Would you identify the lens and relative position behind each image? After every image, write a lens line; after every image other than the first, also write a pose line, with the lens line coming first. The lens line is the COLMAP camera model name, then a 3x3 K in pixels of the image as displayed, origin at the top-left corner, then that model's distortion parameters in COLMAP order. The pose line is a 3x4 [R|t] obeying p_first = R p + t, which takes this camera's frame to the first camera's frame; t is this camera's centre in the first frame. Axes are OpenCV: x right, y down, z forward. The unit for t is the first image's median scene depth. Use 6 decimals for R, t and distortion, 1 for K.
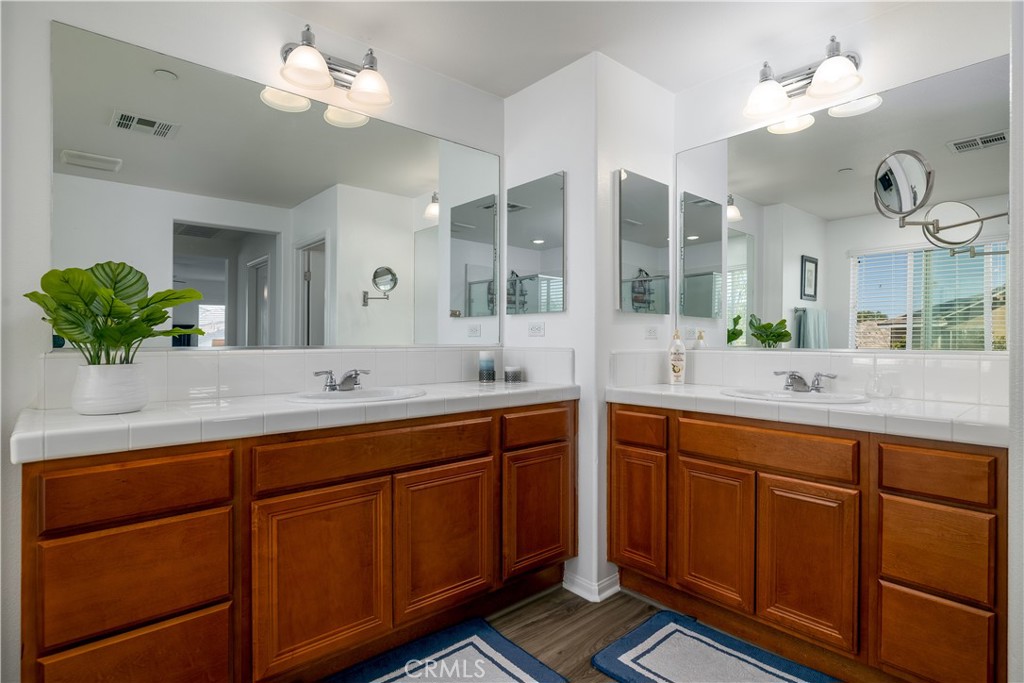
lens RADIAL K [[514.2, 0, 508.1], [0, 514.2, 344.3], [0, 0, 1]] dist [-0.003814, -0.001019]
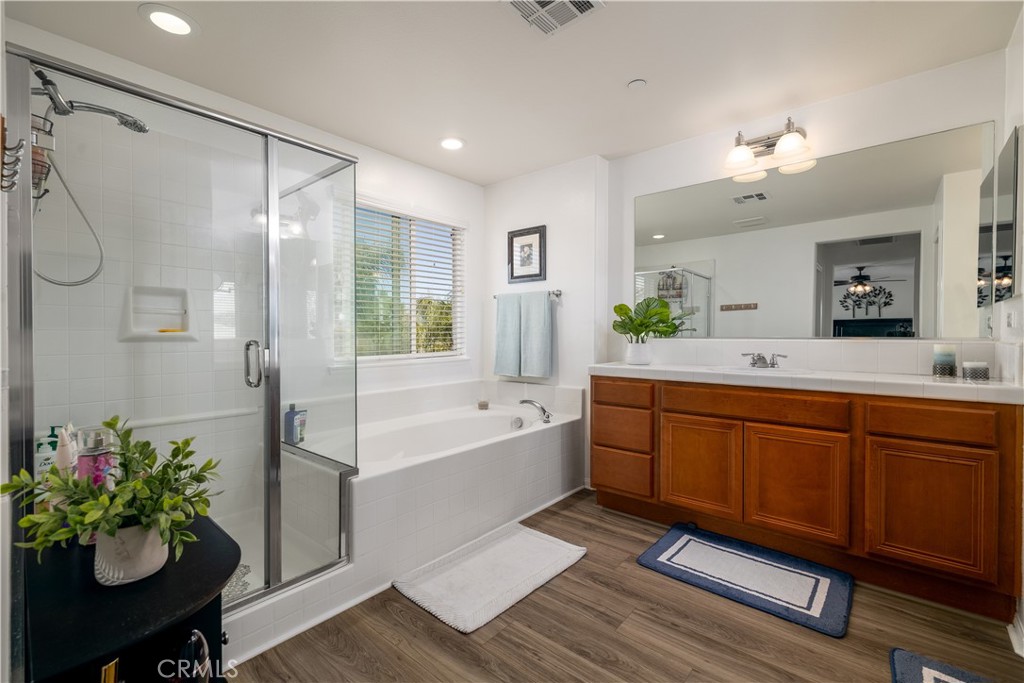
lens RADIAL K [[442.8, 0, 507.4], [0, 442.8, 338.3], [0, 0, 1]] dist [0.000549, -0.000484]
pose [[0.142015, 0.009075, -0.989823, 0.881317], [-0.011514, 0.999905, 0.007516, 0.005649], [0.989797, 0.010329, 0.142106, 0.109477]]
